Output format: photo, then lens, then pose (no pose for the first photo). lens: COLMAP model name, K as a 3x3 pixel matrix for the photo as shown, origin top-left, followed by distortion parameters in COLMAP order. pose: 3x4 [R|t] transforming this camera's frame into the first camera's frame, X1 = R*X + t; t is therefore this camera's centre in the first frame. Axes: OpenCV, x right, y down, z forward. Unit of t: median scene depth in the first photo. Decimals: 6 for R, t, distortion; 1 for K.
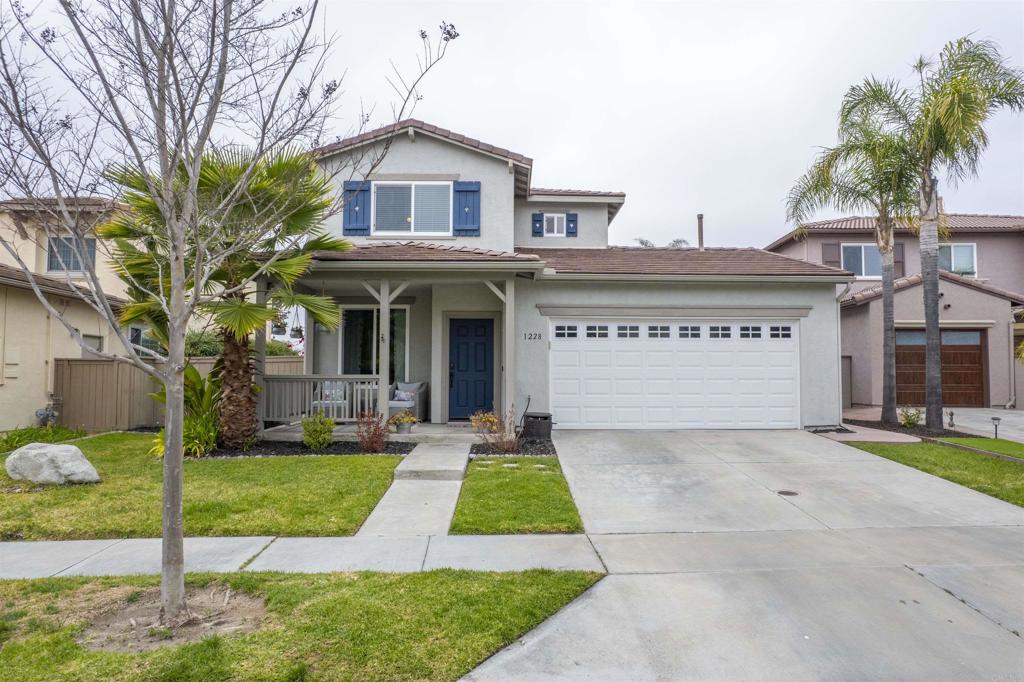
lens RADIAL K [[655.3, 0, 518.6], [0, 655.3, 341.7], [0, 0, 1]] dist [-0.076101, 0.067542]
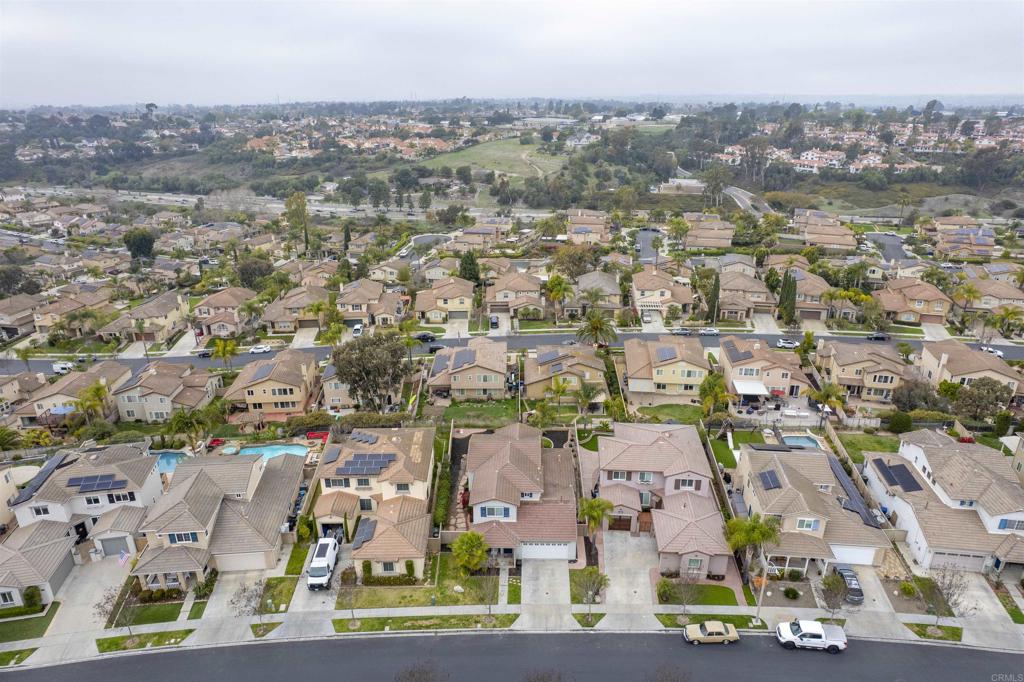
lens RADIAL K [[655.3, 0, 518.6], [0, 655.3, 341.7], [0, 0, 1]] dist [-0.076101, 0.067542]
pose [[0.999279, 0.010091, -0.036599, 0.185475], [0.006086, 0.908986, 0.416782, -3.567744], [0.037474, -0.416704, 0.908269, -3.024049]]
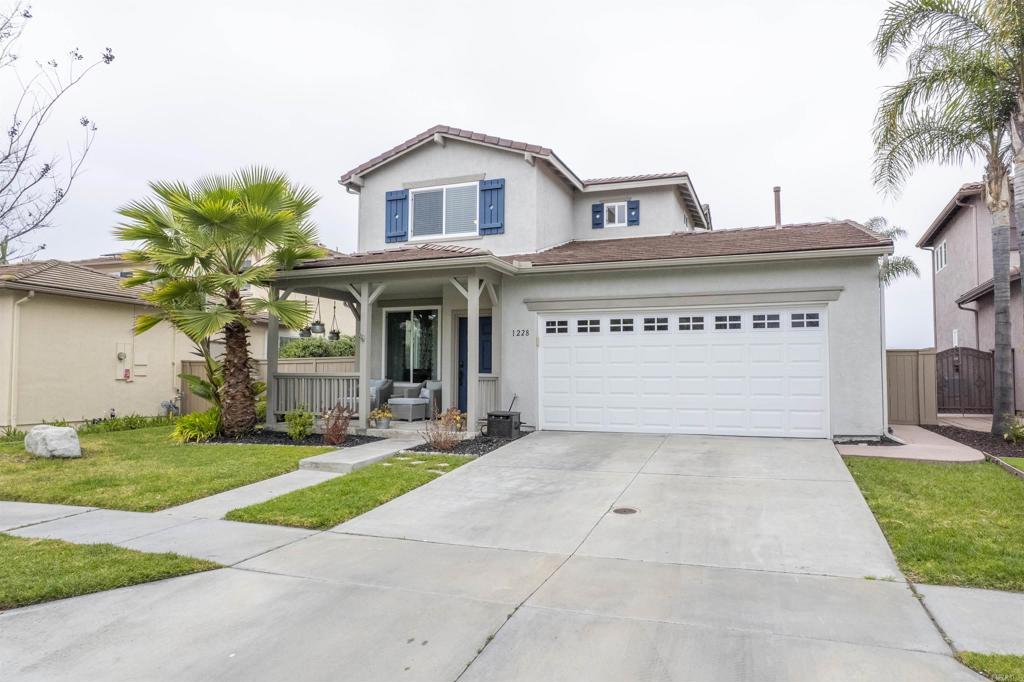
lens RADIAL K [[655.3, 0, 518.6], [0, 655.3, 341.7], [0, 0, 1]] dist [-0.076101, 0.067542]
pose [[0.925965, -0.019904, -0.377084, 0.352708], [0.019366, 0.999799, -0.005218, 0.009127], [0.377112, -0.002471, 0.926164, 0.094634]]
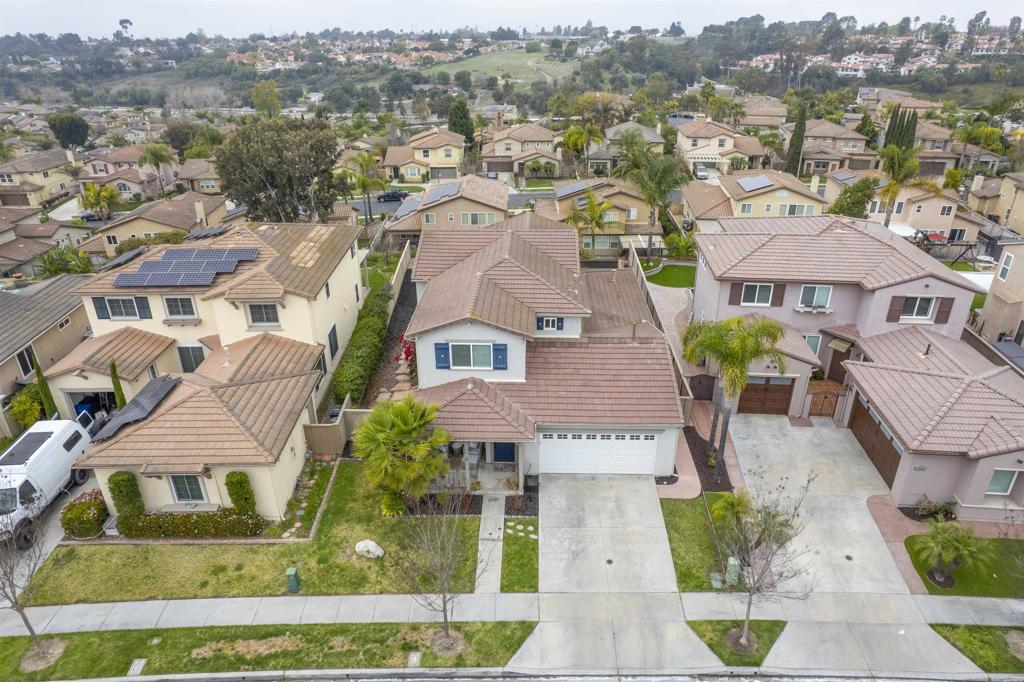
lens RADIAL K [[655.3, 0, 518.6], [0, 655.3, 341.7], [0, 0, 1]] dist [-0.076101, 0.067542]
pose [[0.998961, 0.015074, -0.043004, 0.060029], [0.007668, 0.874640, 0.484712, -1.242817], [0.044920, -0.484538, 0.873616, -0.685298]]
